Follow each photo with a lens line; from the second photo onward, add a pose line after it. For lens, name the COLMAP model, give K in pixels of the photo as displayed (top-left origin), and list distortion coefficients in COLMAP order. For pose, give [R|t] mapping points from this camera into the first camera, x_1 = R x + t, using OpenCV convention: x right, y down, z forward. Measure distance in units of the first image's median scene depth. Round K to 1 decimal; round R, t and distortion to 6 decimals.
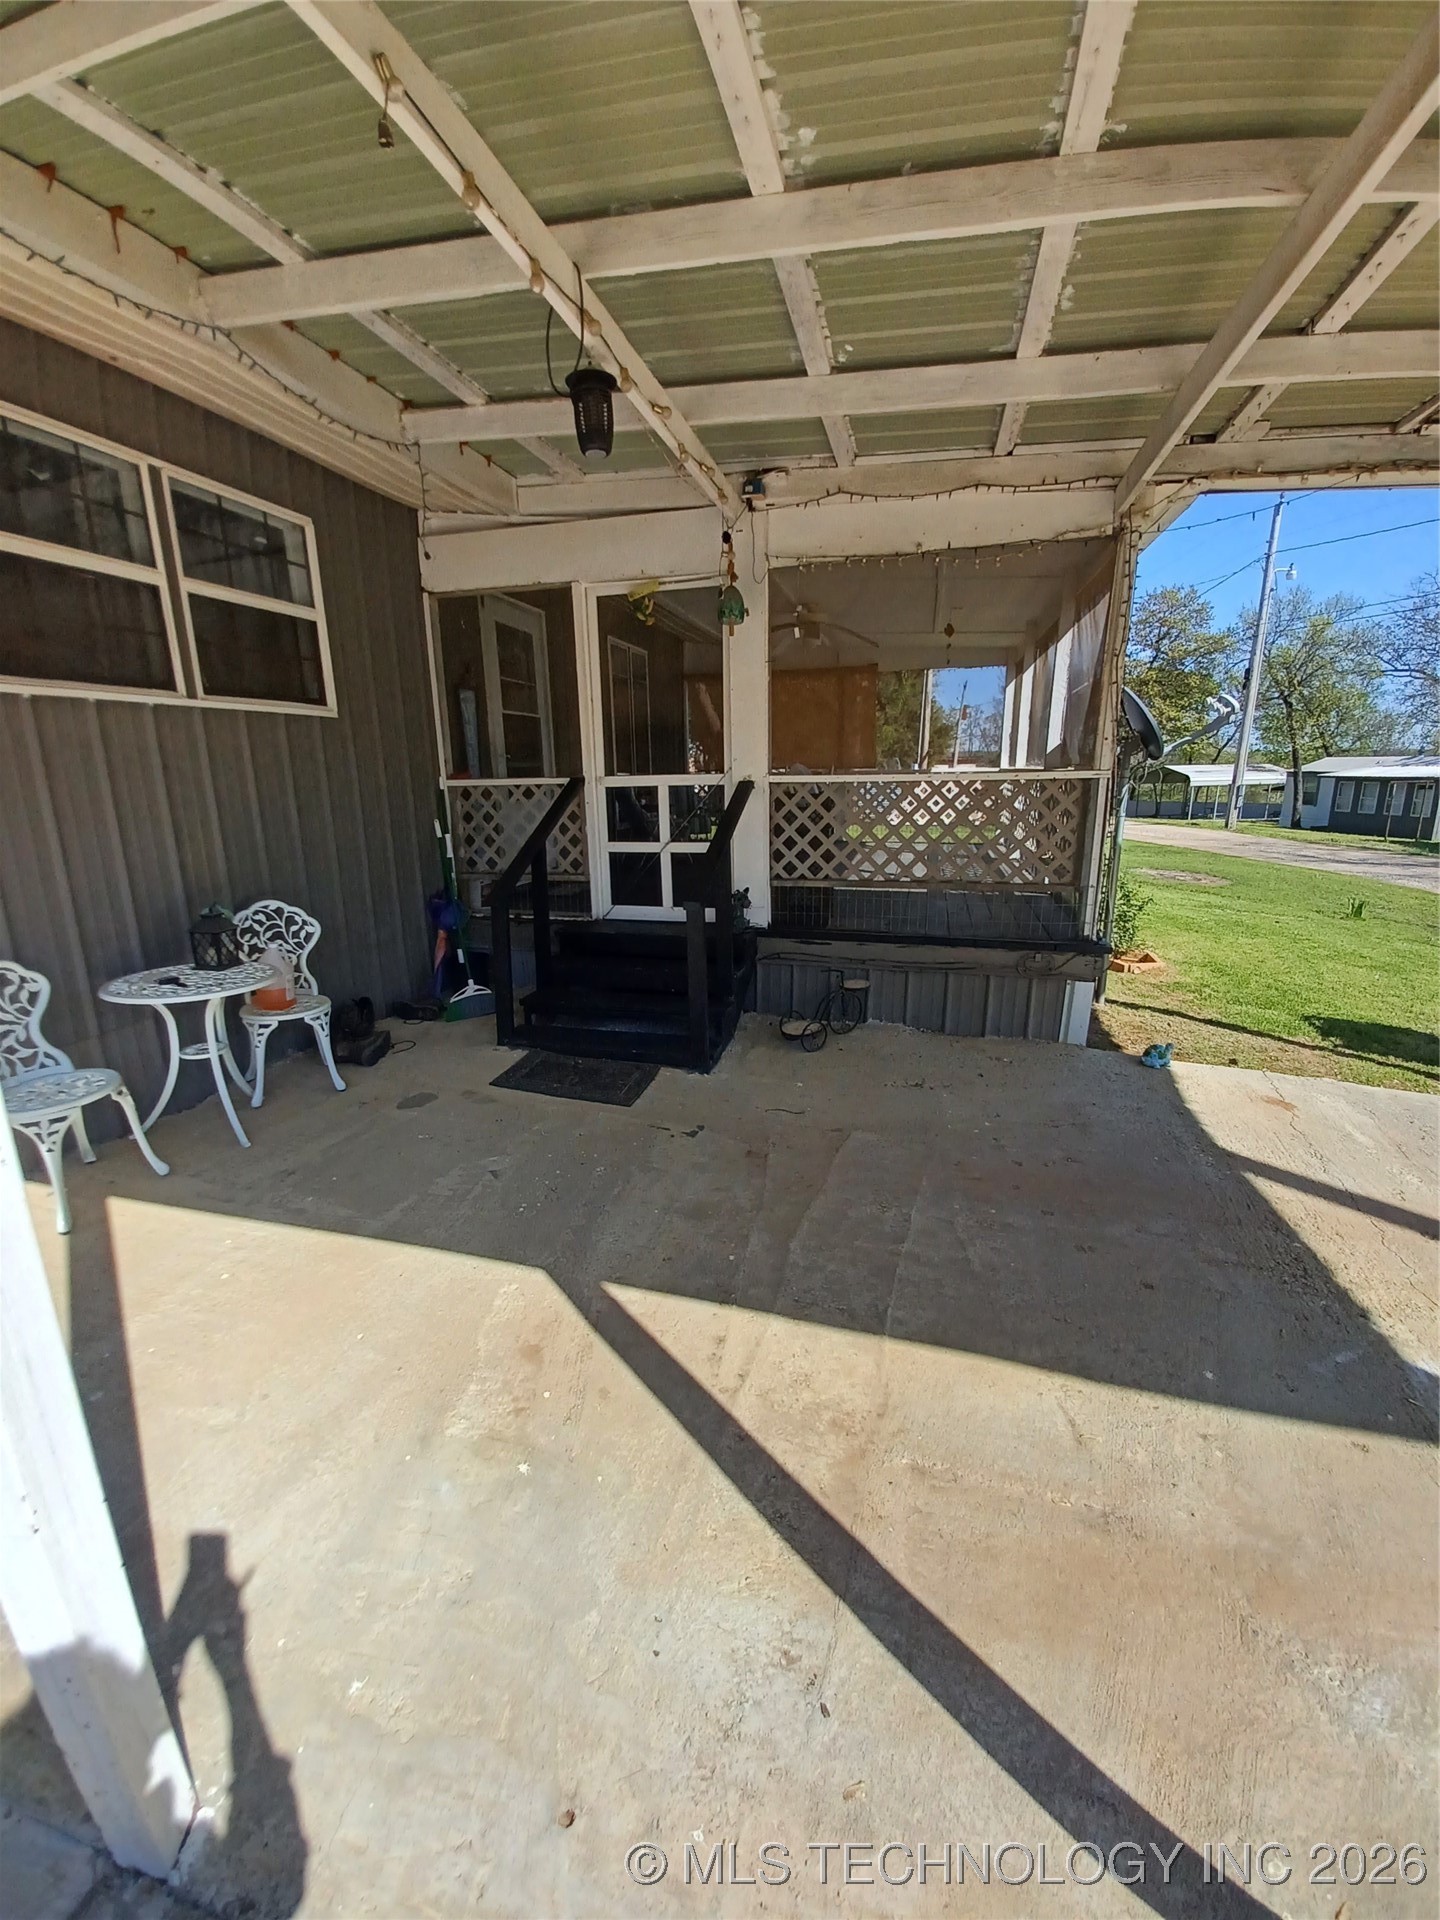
lens RADIAL K [[753.8, 0, 720.0], [0, 753.8, 960.0], [0, 0, 1]] dist [0.019684, -0.015970]
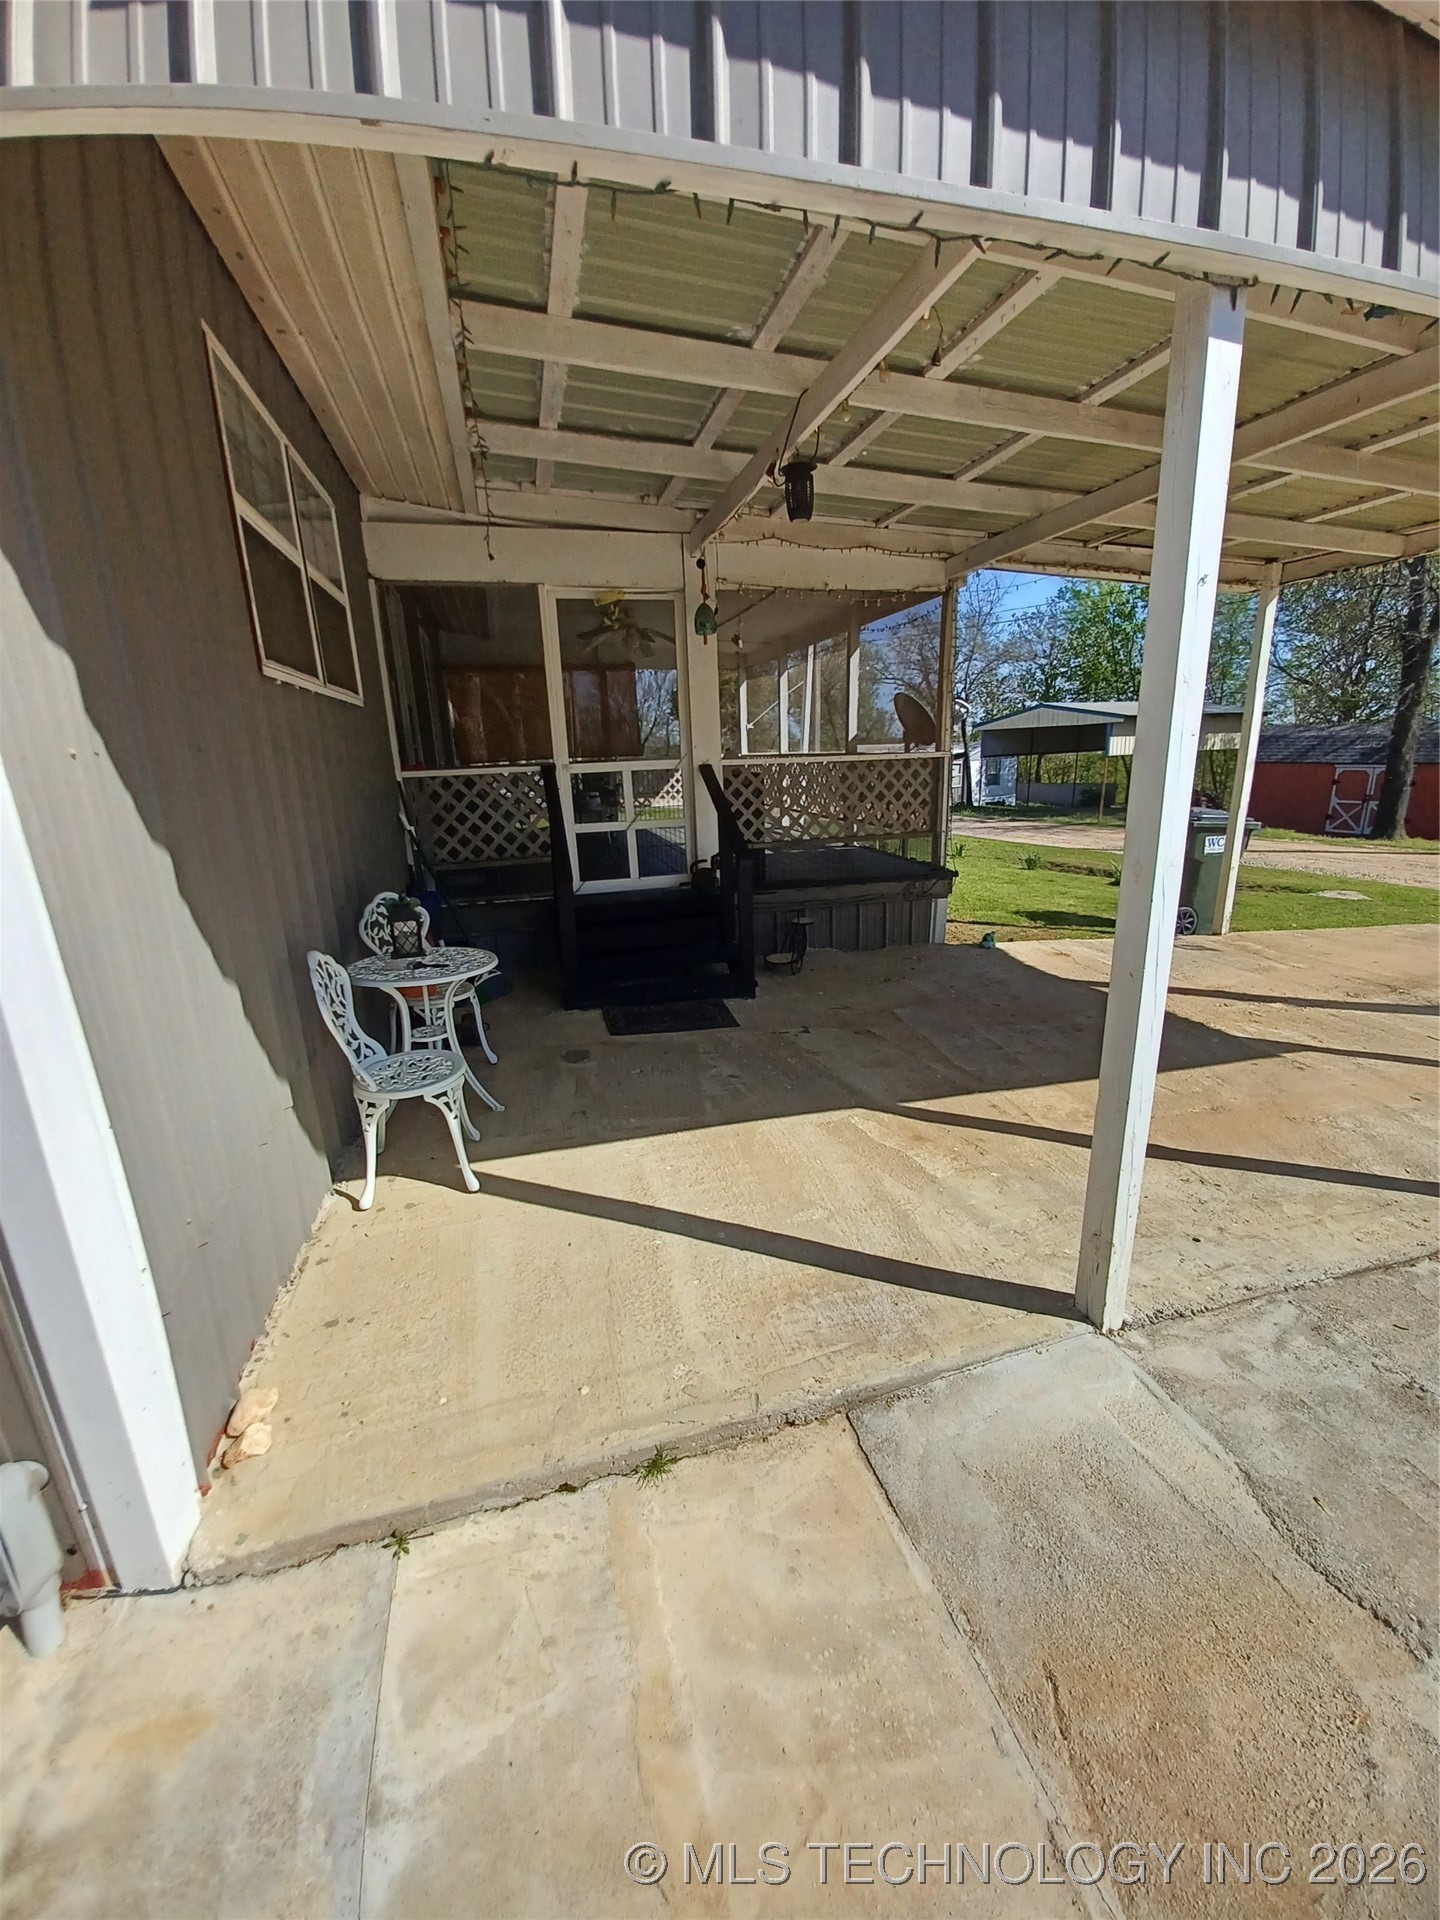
lens RADIAL K [[758.8, 0, 710.4], [0, 758.8, 966.0], [0, 0, 1]] dist [0.018926, -0.020450]
pose [[0.868399, -0.147043, 0.473562, -0.629082], [0.140200, 0.988862, 0.049952, 0.023154], [-0.475633, 0.023016, 0.879343, -0.067994]]
